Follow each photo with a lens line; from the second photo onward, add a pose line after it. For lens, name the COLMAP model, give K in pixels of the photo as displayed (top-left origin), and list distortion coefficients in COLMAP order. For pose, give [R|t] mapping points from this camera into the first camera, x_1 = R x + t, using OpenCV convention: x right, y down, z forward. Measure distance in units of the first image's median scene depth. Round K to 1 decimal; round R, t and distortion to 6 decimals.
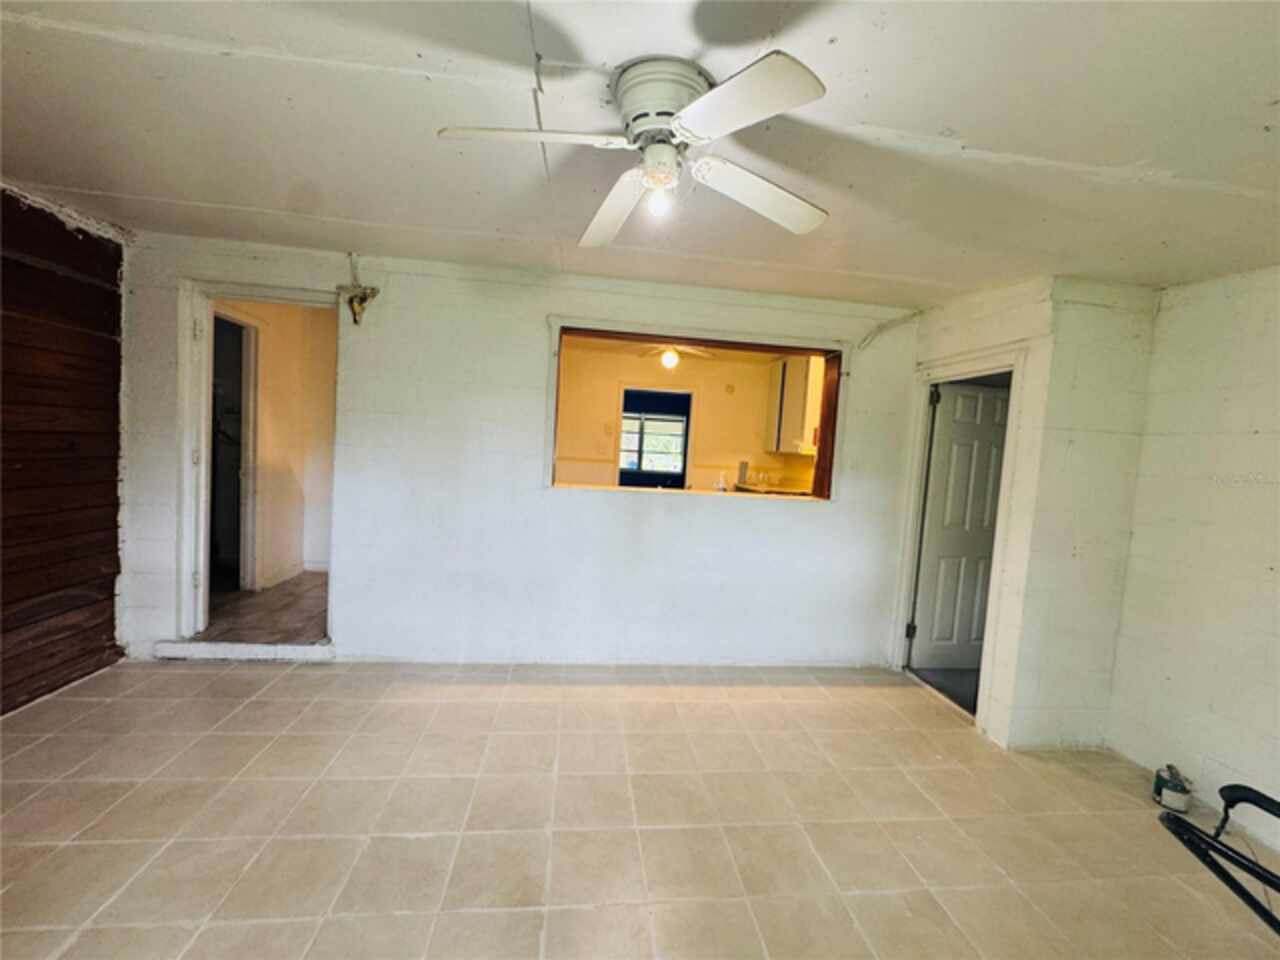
lens RADIAL K [[517.3, 0, 638.4], [0, 517.3, 479.6], [0, 0, 1]] dist [0.000880, -0.000722]
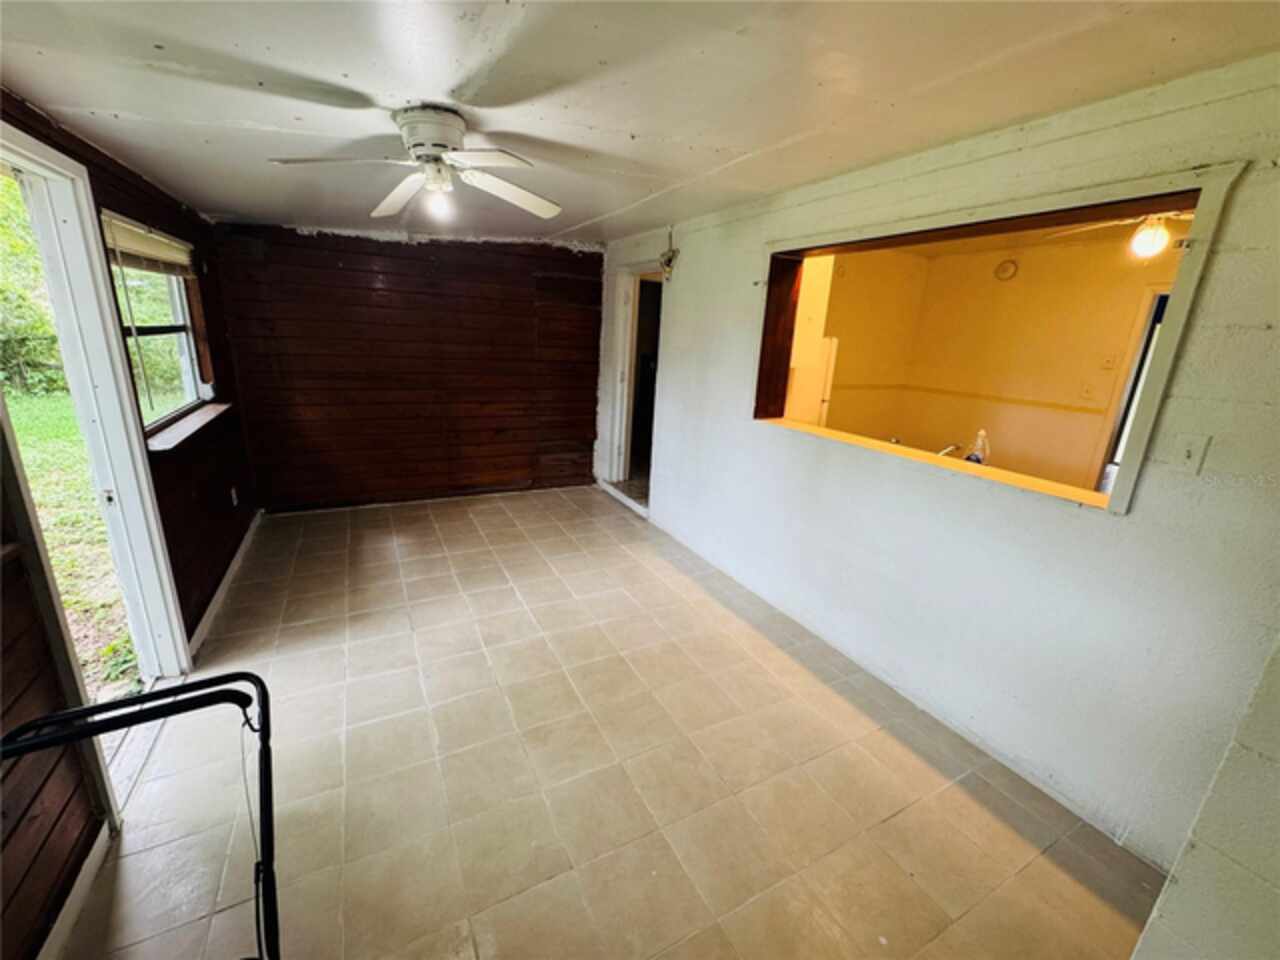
lens RADIAL K [[517.3, 0, 637.8], [0, 517.3, 477.7], [0, 0, 1]] dist [0.000880, -0.000722]
pose [[0.364850, 0.211531, -0.906719, 0.761192], [-0.092031, 0.977274, 0.190960, -0.050730], [0.926507, 0.013774, 0.376025, 0.435857]]
